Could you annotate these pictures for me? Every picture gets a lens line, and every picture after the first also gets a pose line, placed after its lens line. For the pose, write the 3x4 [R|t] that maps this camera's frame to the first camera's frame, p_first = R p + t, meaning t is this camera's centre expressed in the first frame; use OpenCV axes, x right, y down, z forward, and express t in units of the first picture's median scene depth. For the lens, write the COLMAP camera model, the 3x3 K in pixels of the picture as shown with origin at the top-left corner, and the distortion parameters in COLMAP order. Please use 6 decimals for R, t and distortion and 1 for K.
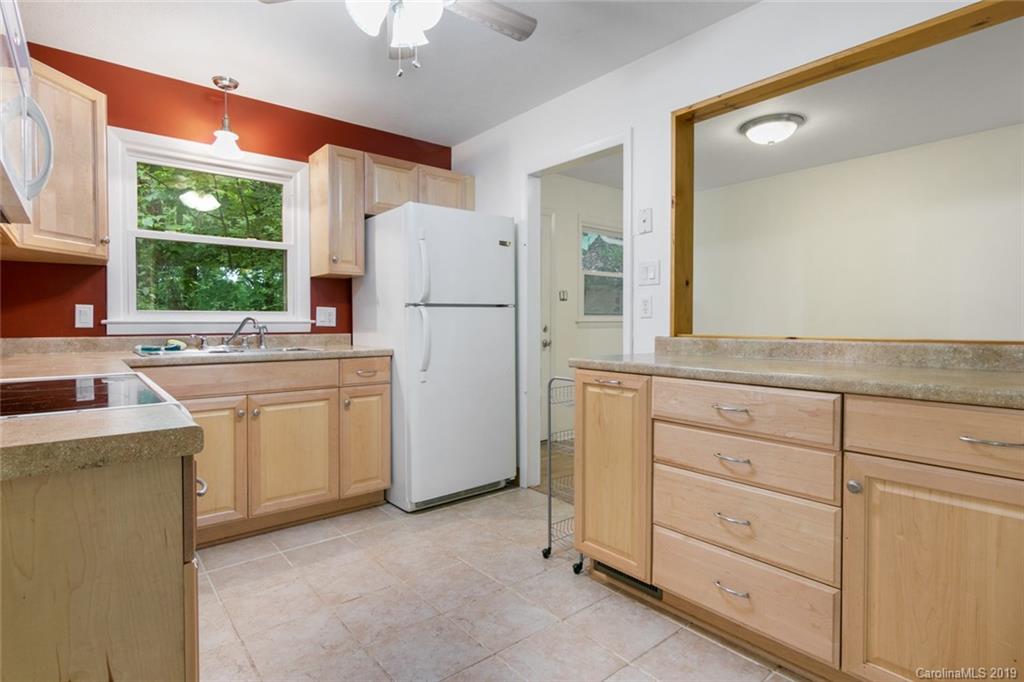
lens RADIAL K [[532.9, 0, 512.1], [0, 532.9, 337.0], [0, 0, 1]] dist [0.001646, 0.001984]
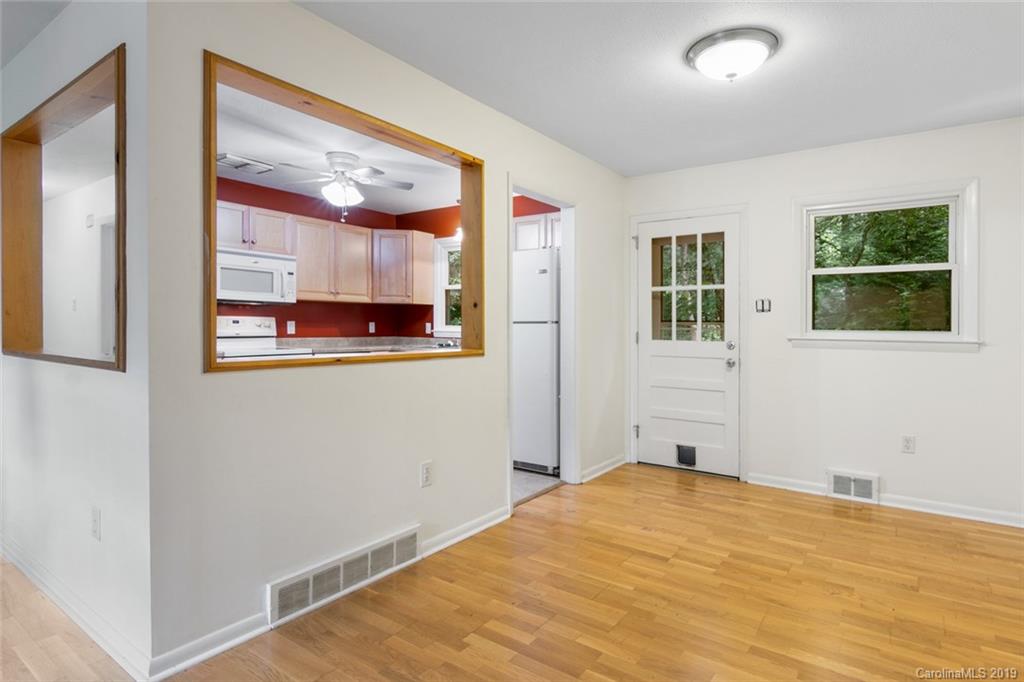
lens RADIAL K [[563.9, 0, 512.7], [0, 563.9, 338.6], [0, 0, 1]] dist [-0.004835, -0.002540]
pose [[0.252071, 0.027547, -0.967316, 1.390810], [-0.038368, 0.999093, 0.018454, -0.048232], [0.966948, 0.032463, 0.252900, 0.688280]]
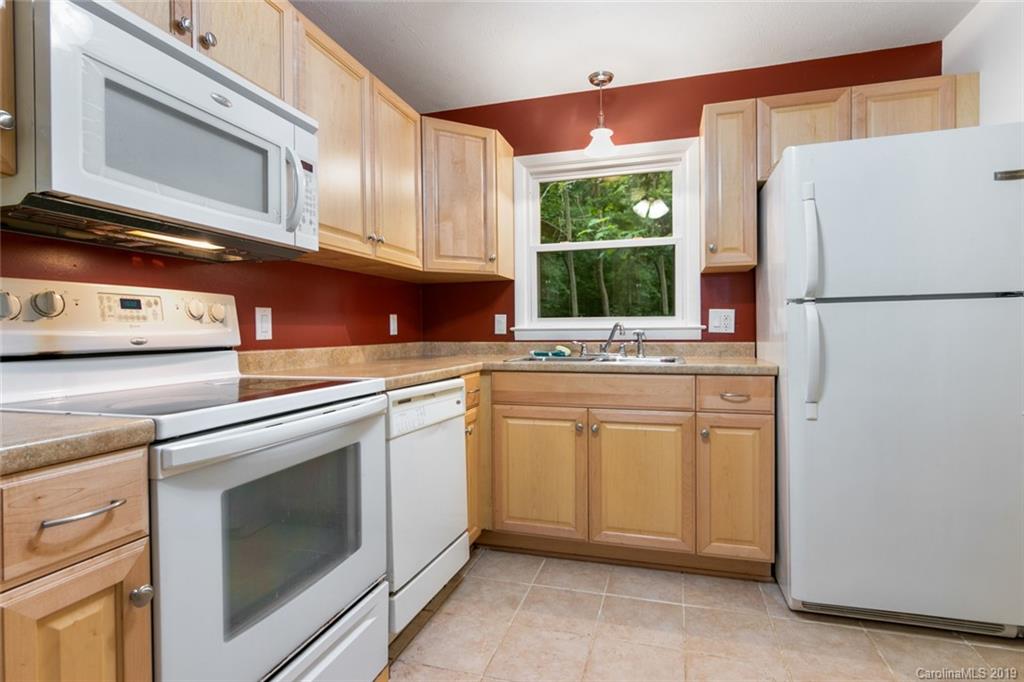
lens RADIAL K [[532.9, 0, 507.8], [0, 532.9, 339.2], [0, 0, 1]] dist [0.001646, 0.001984]
pose [[0.549188, 0.011255, -0.835623, 0.173752], [-0.015161, 0.999879, 0.003504, -0.009847], [0.835561, 0.010745, 0.549292, 0.337010]]
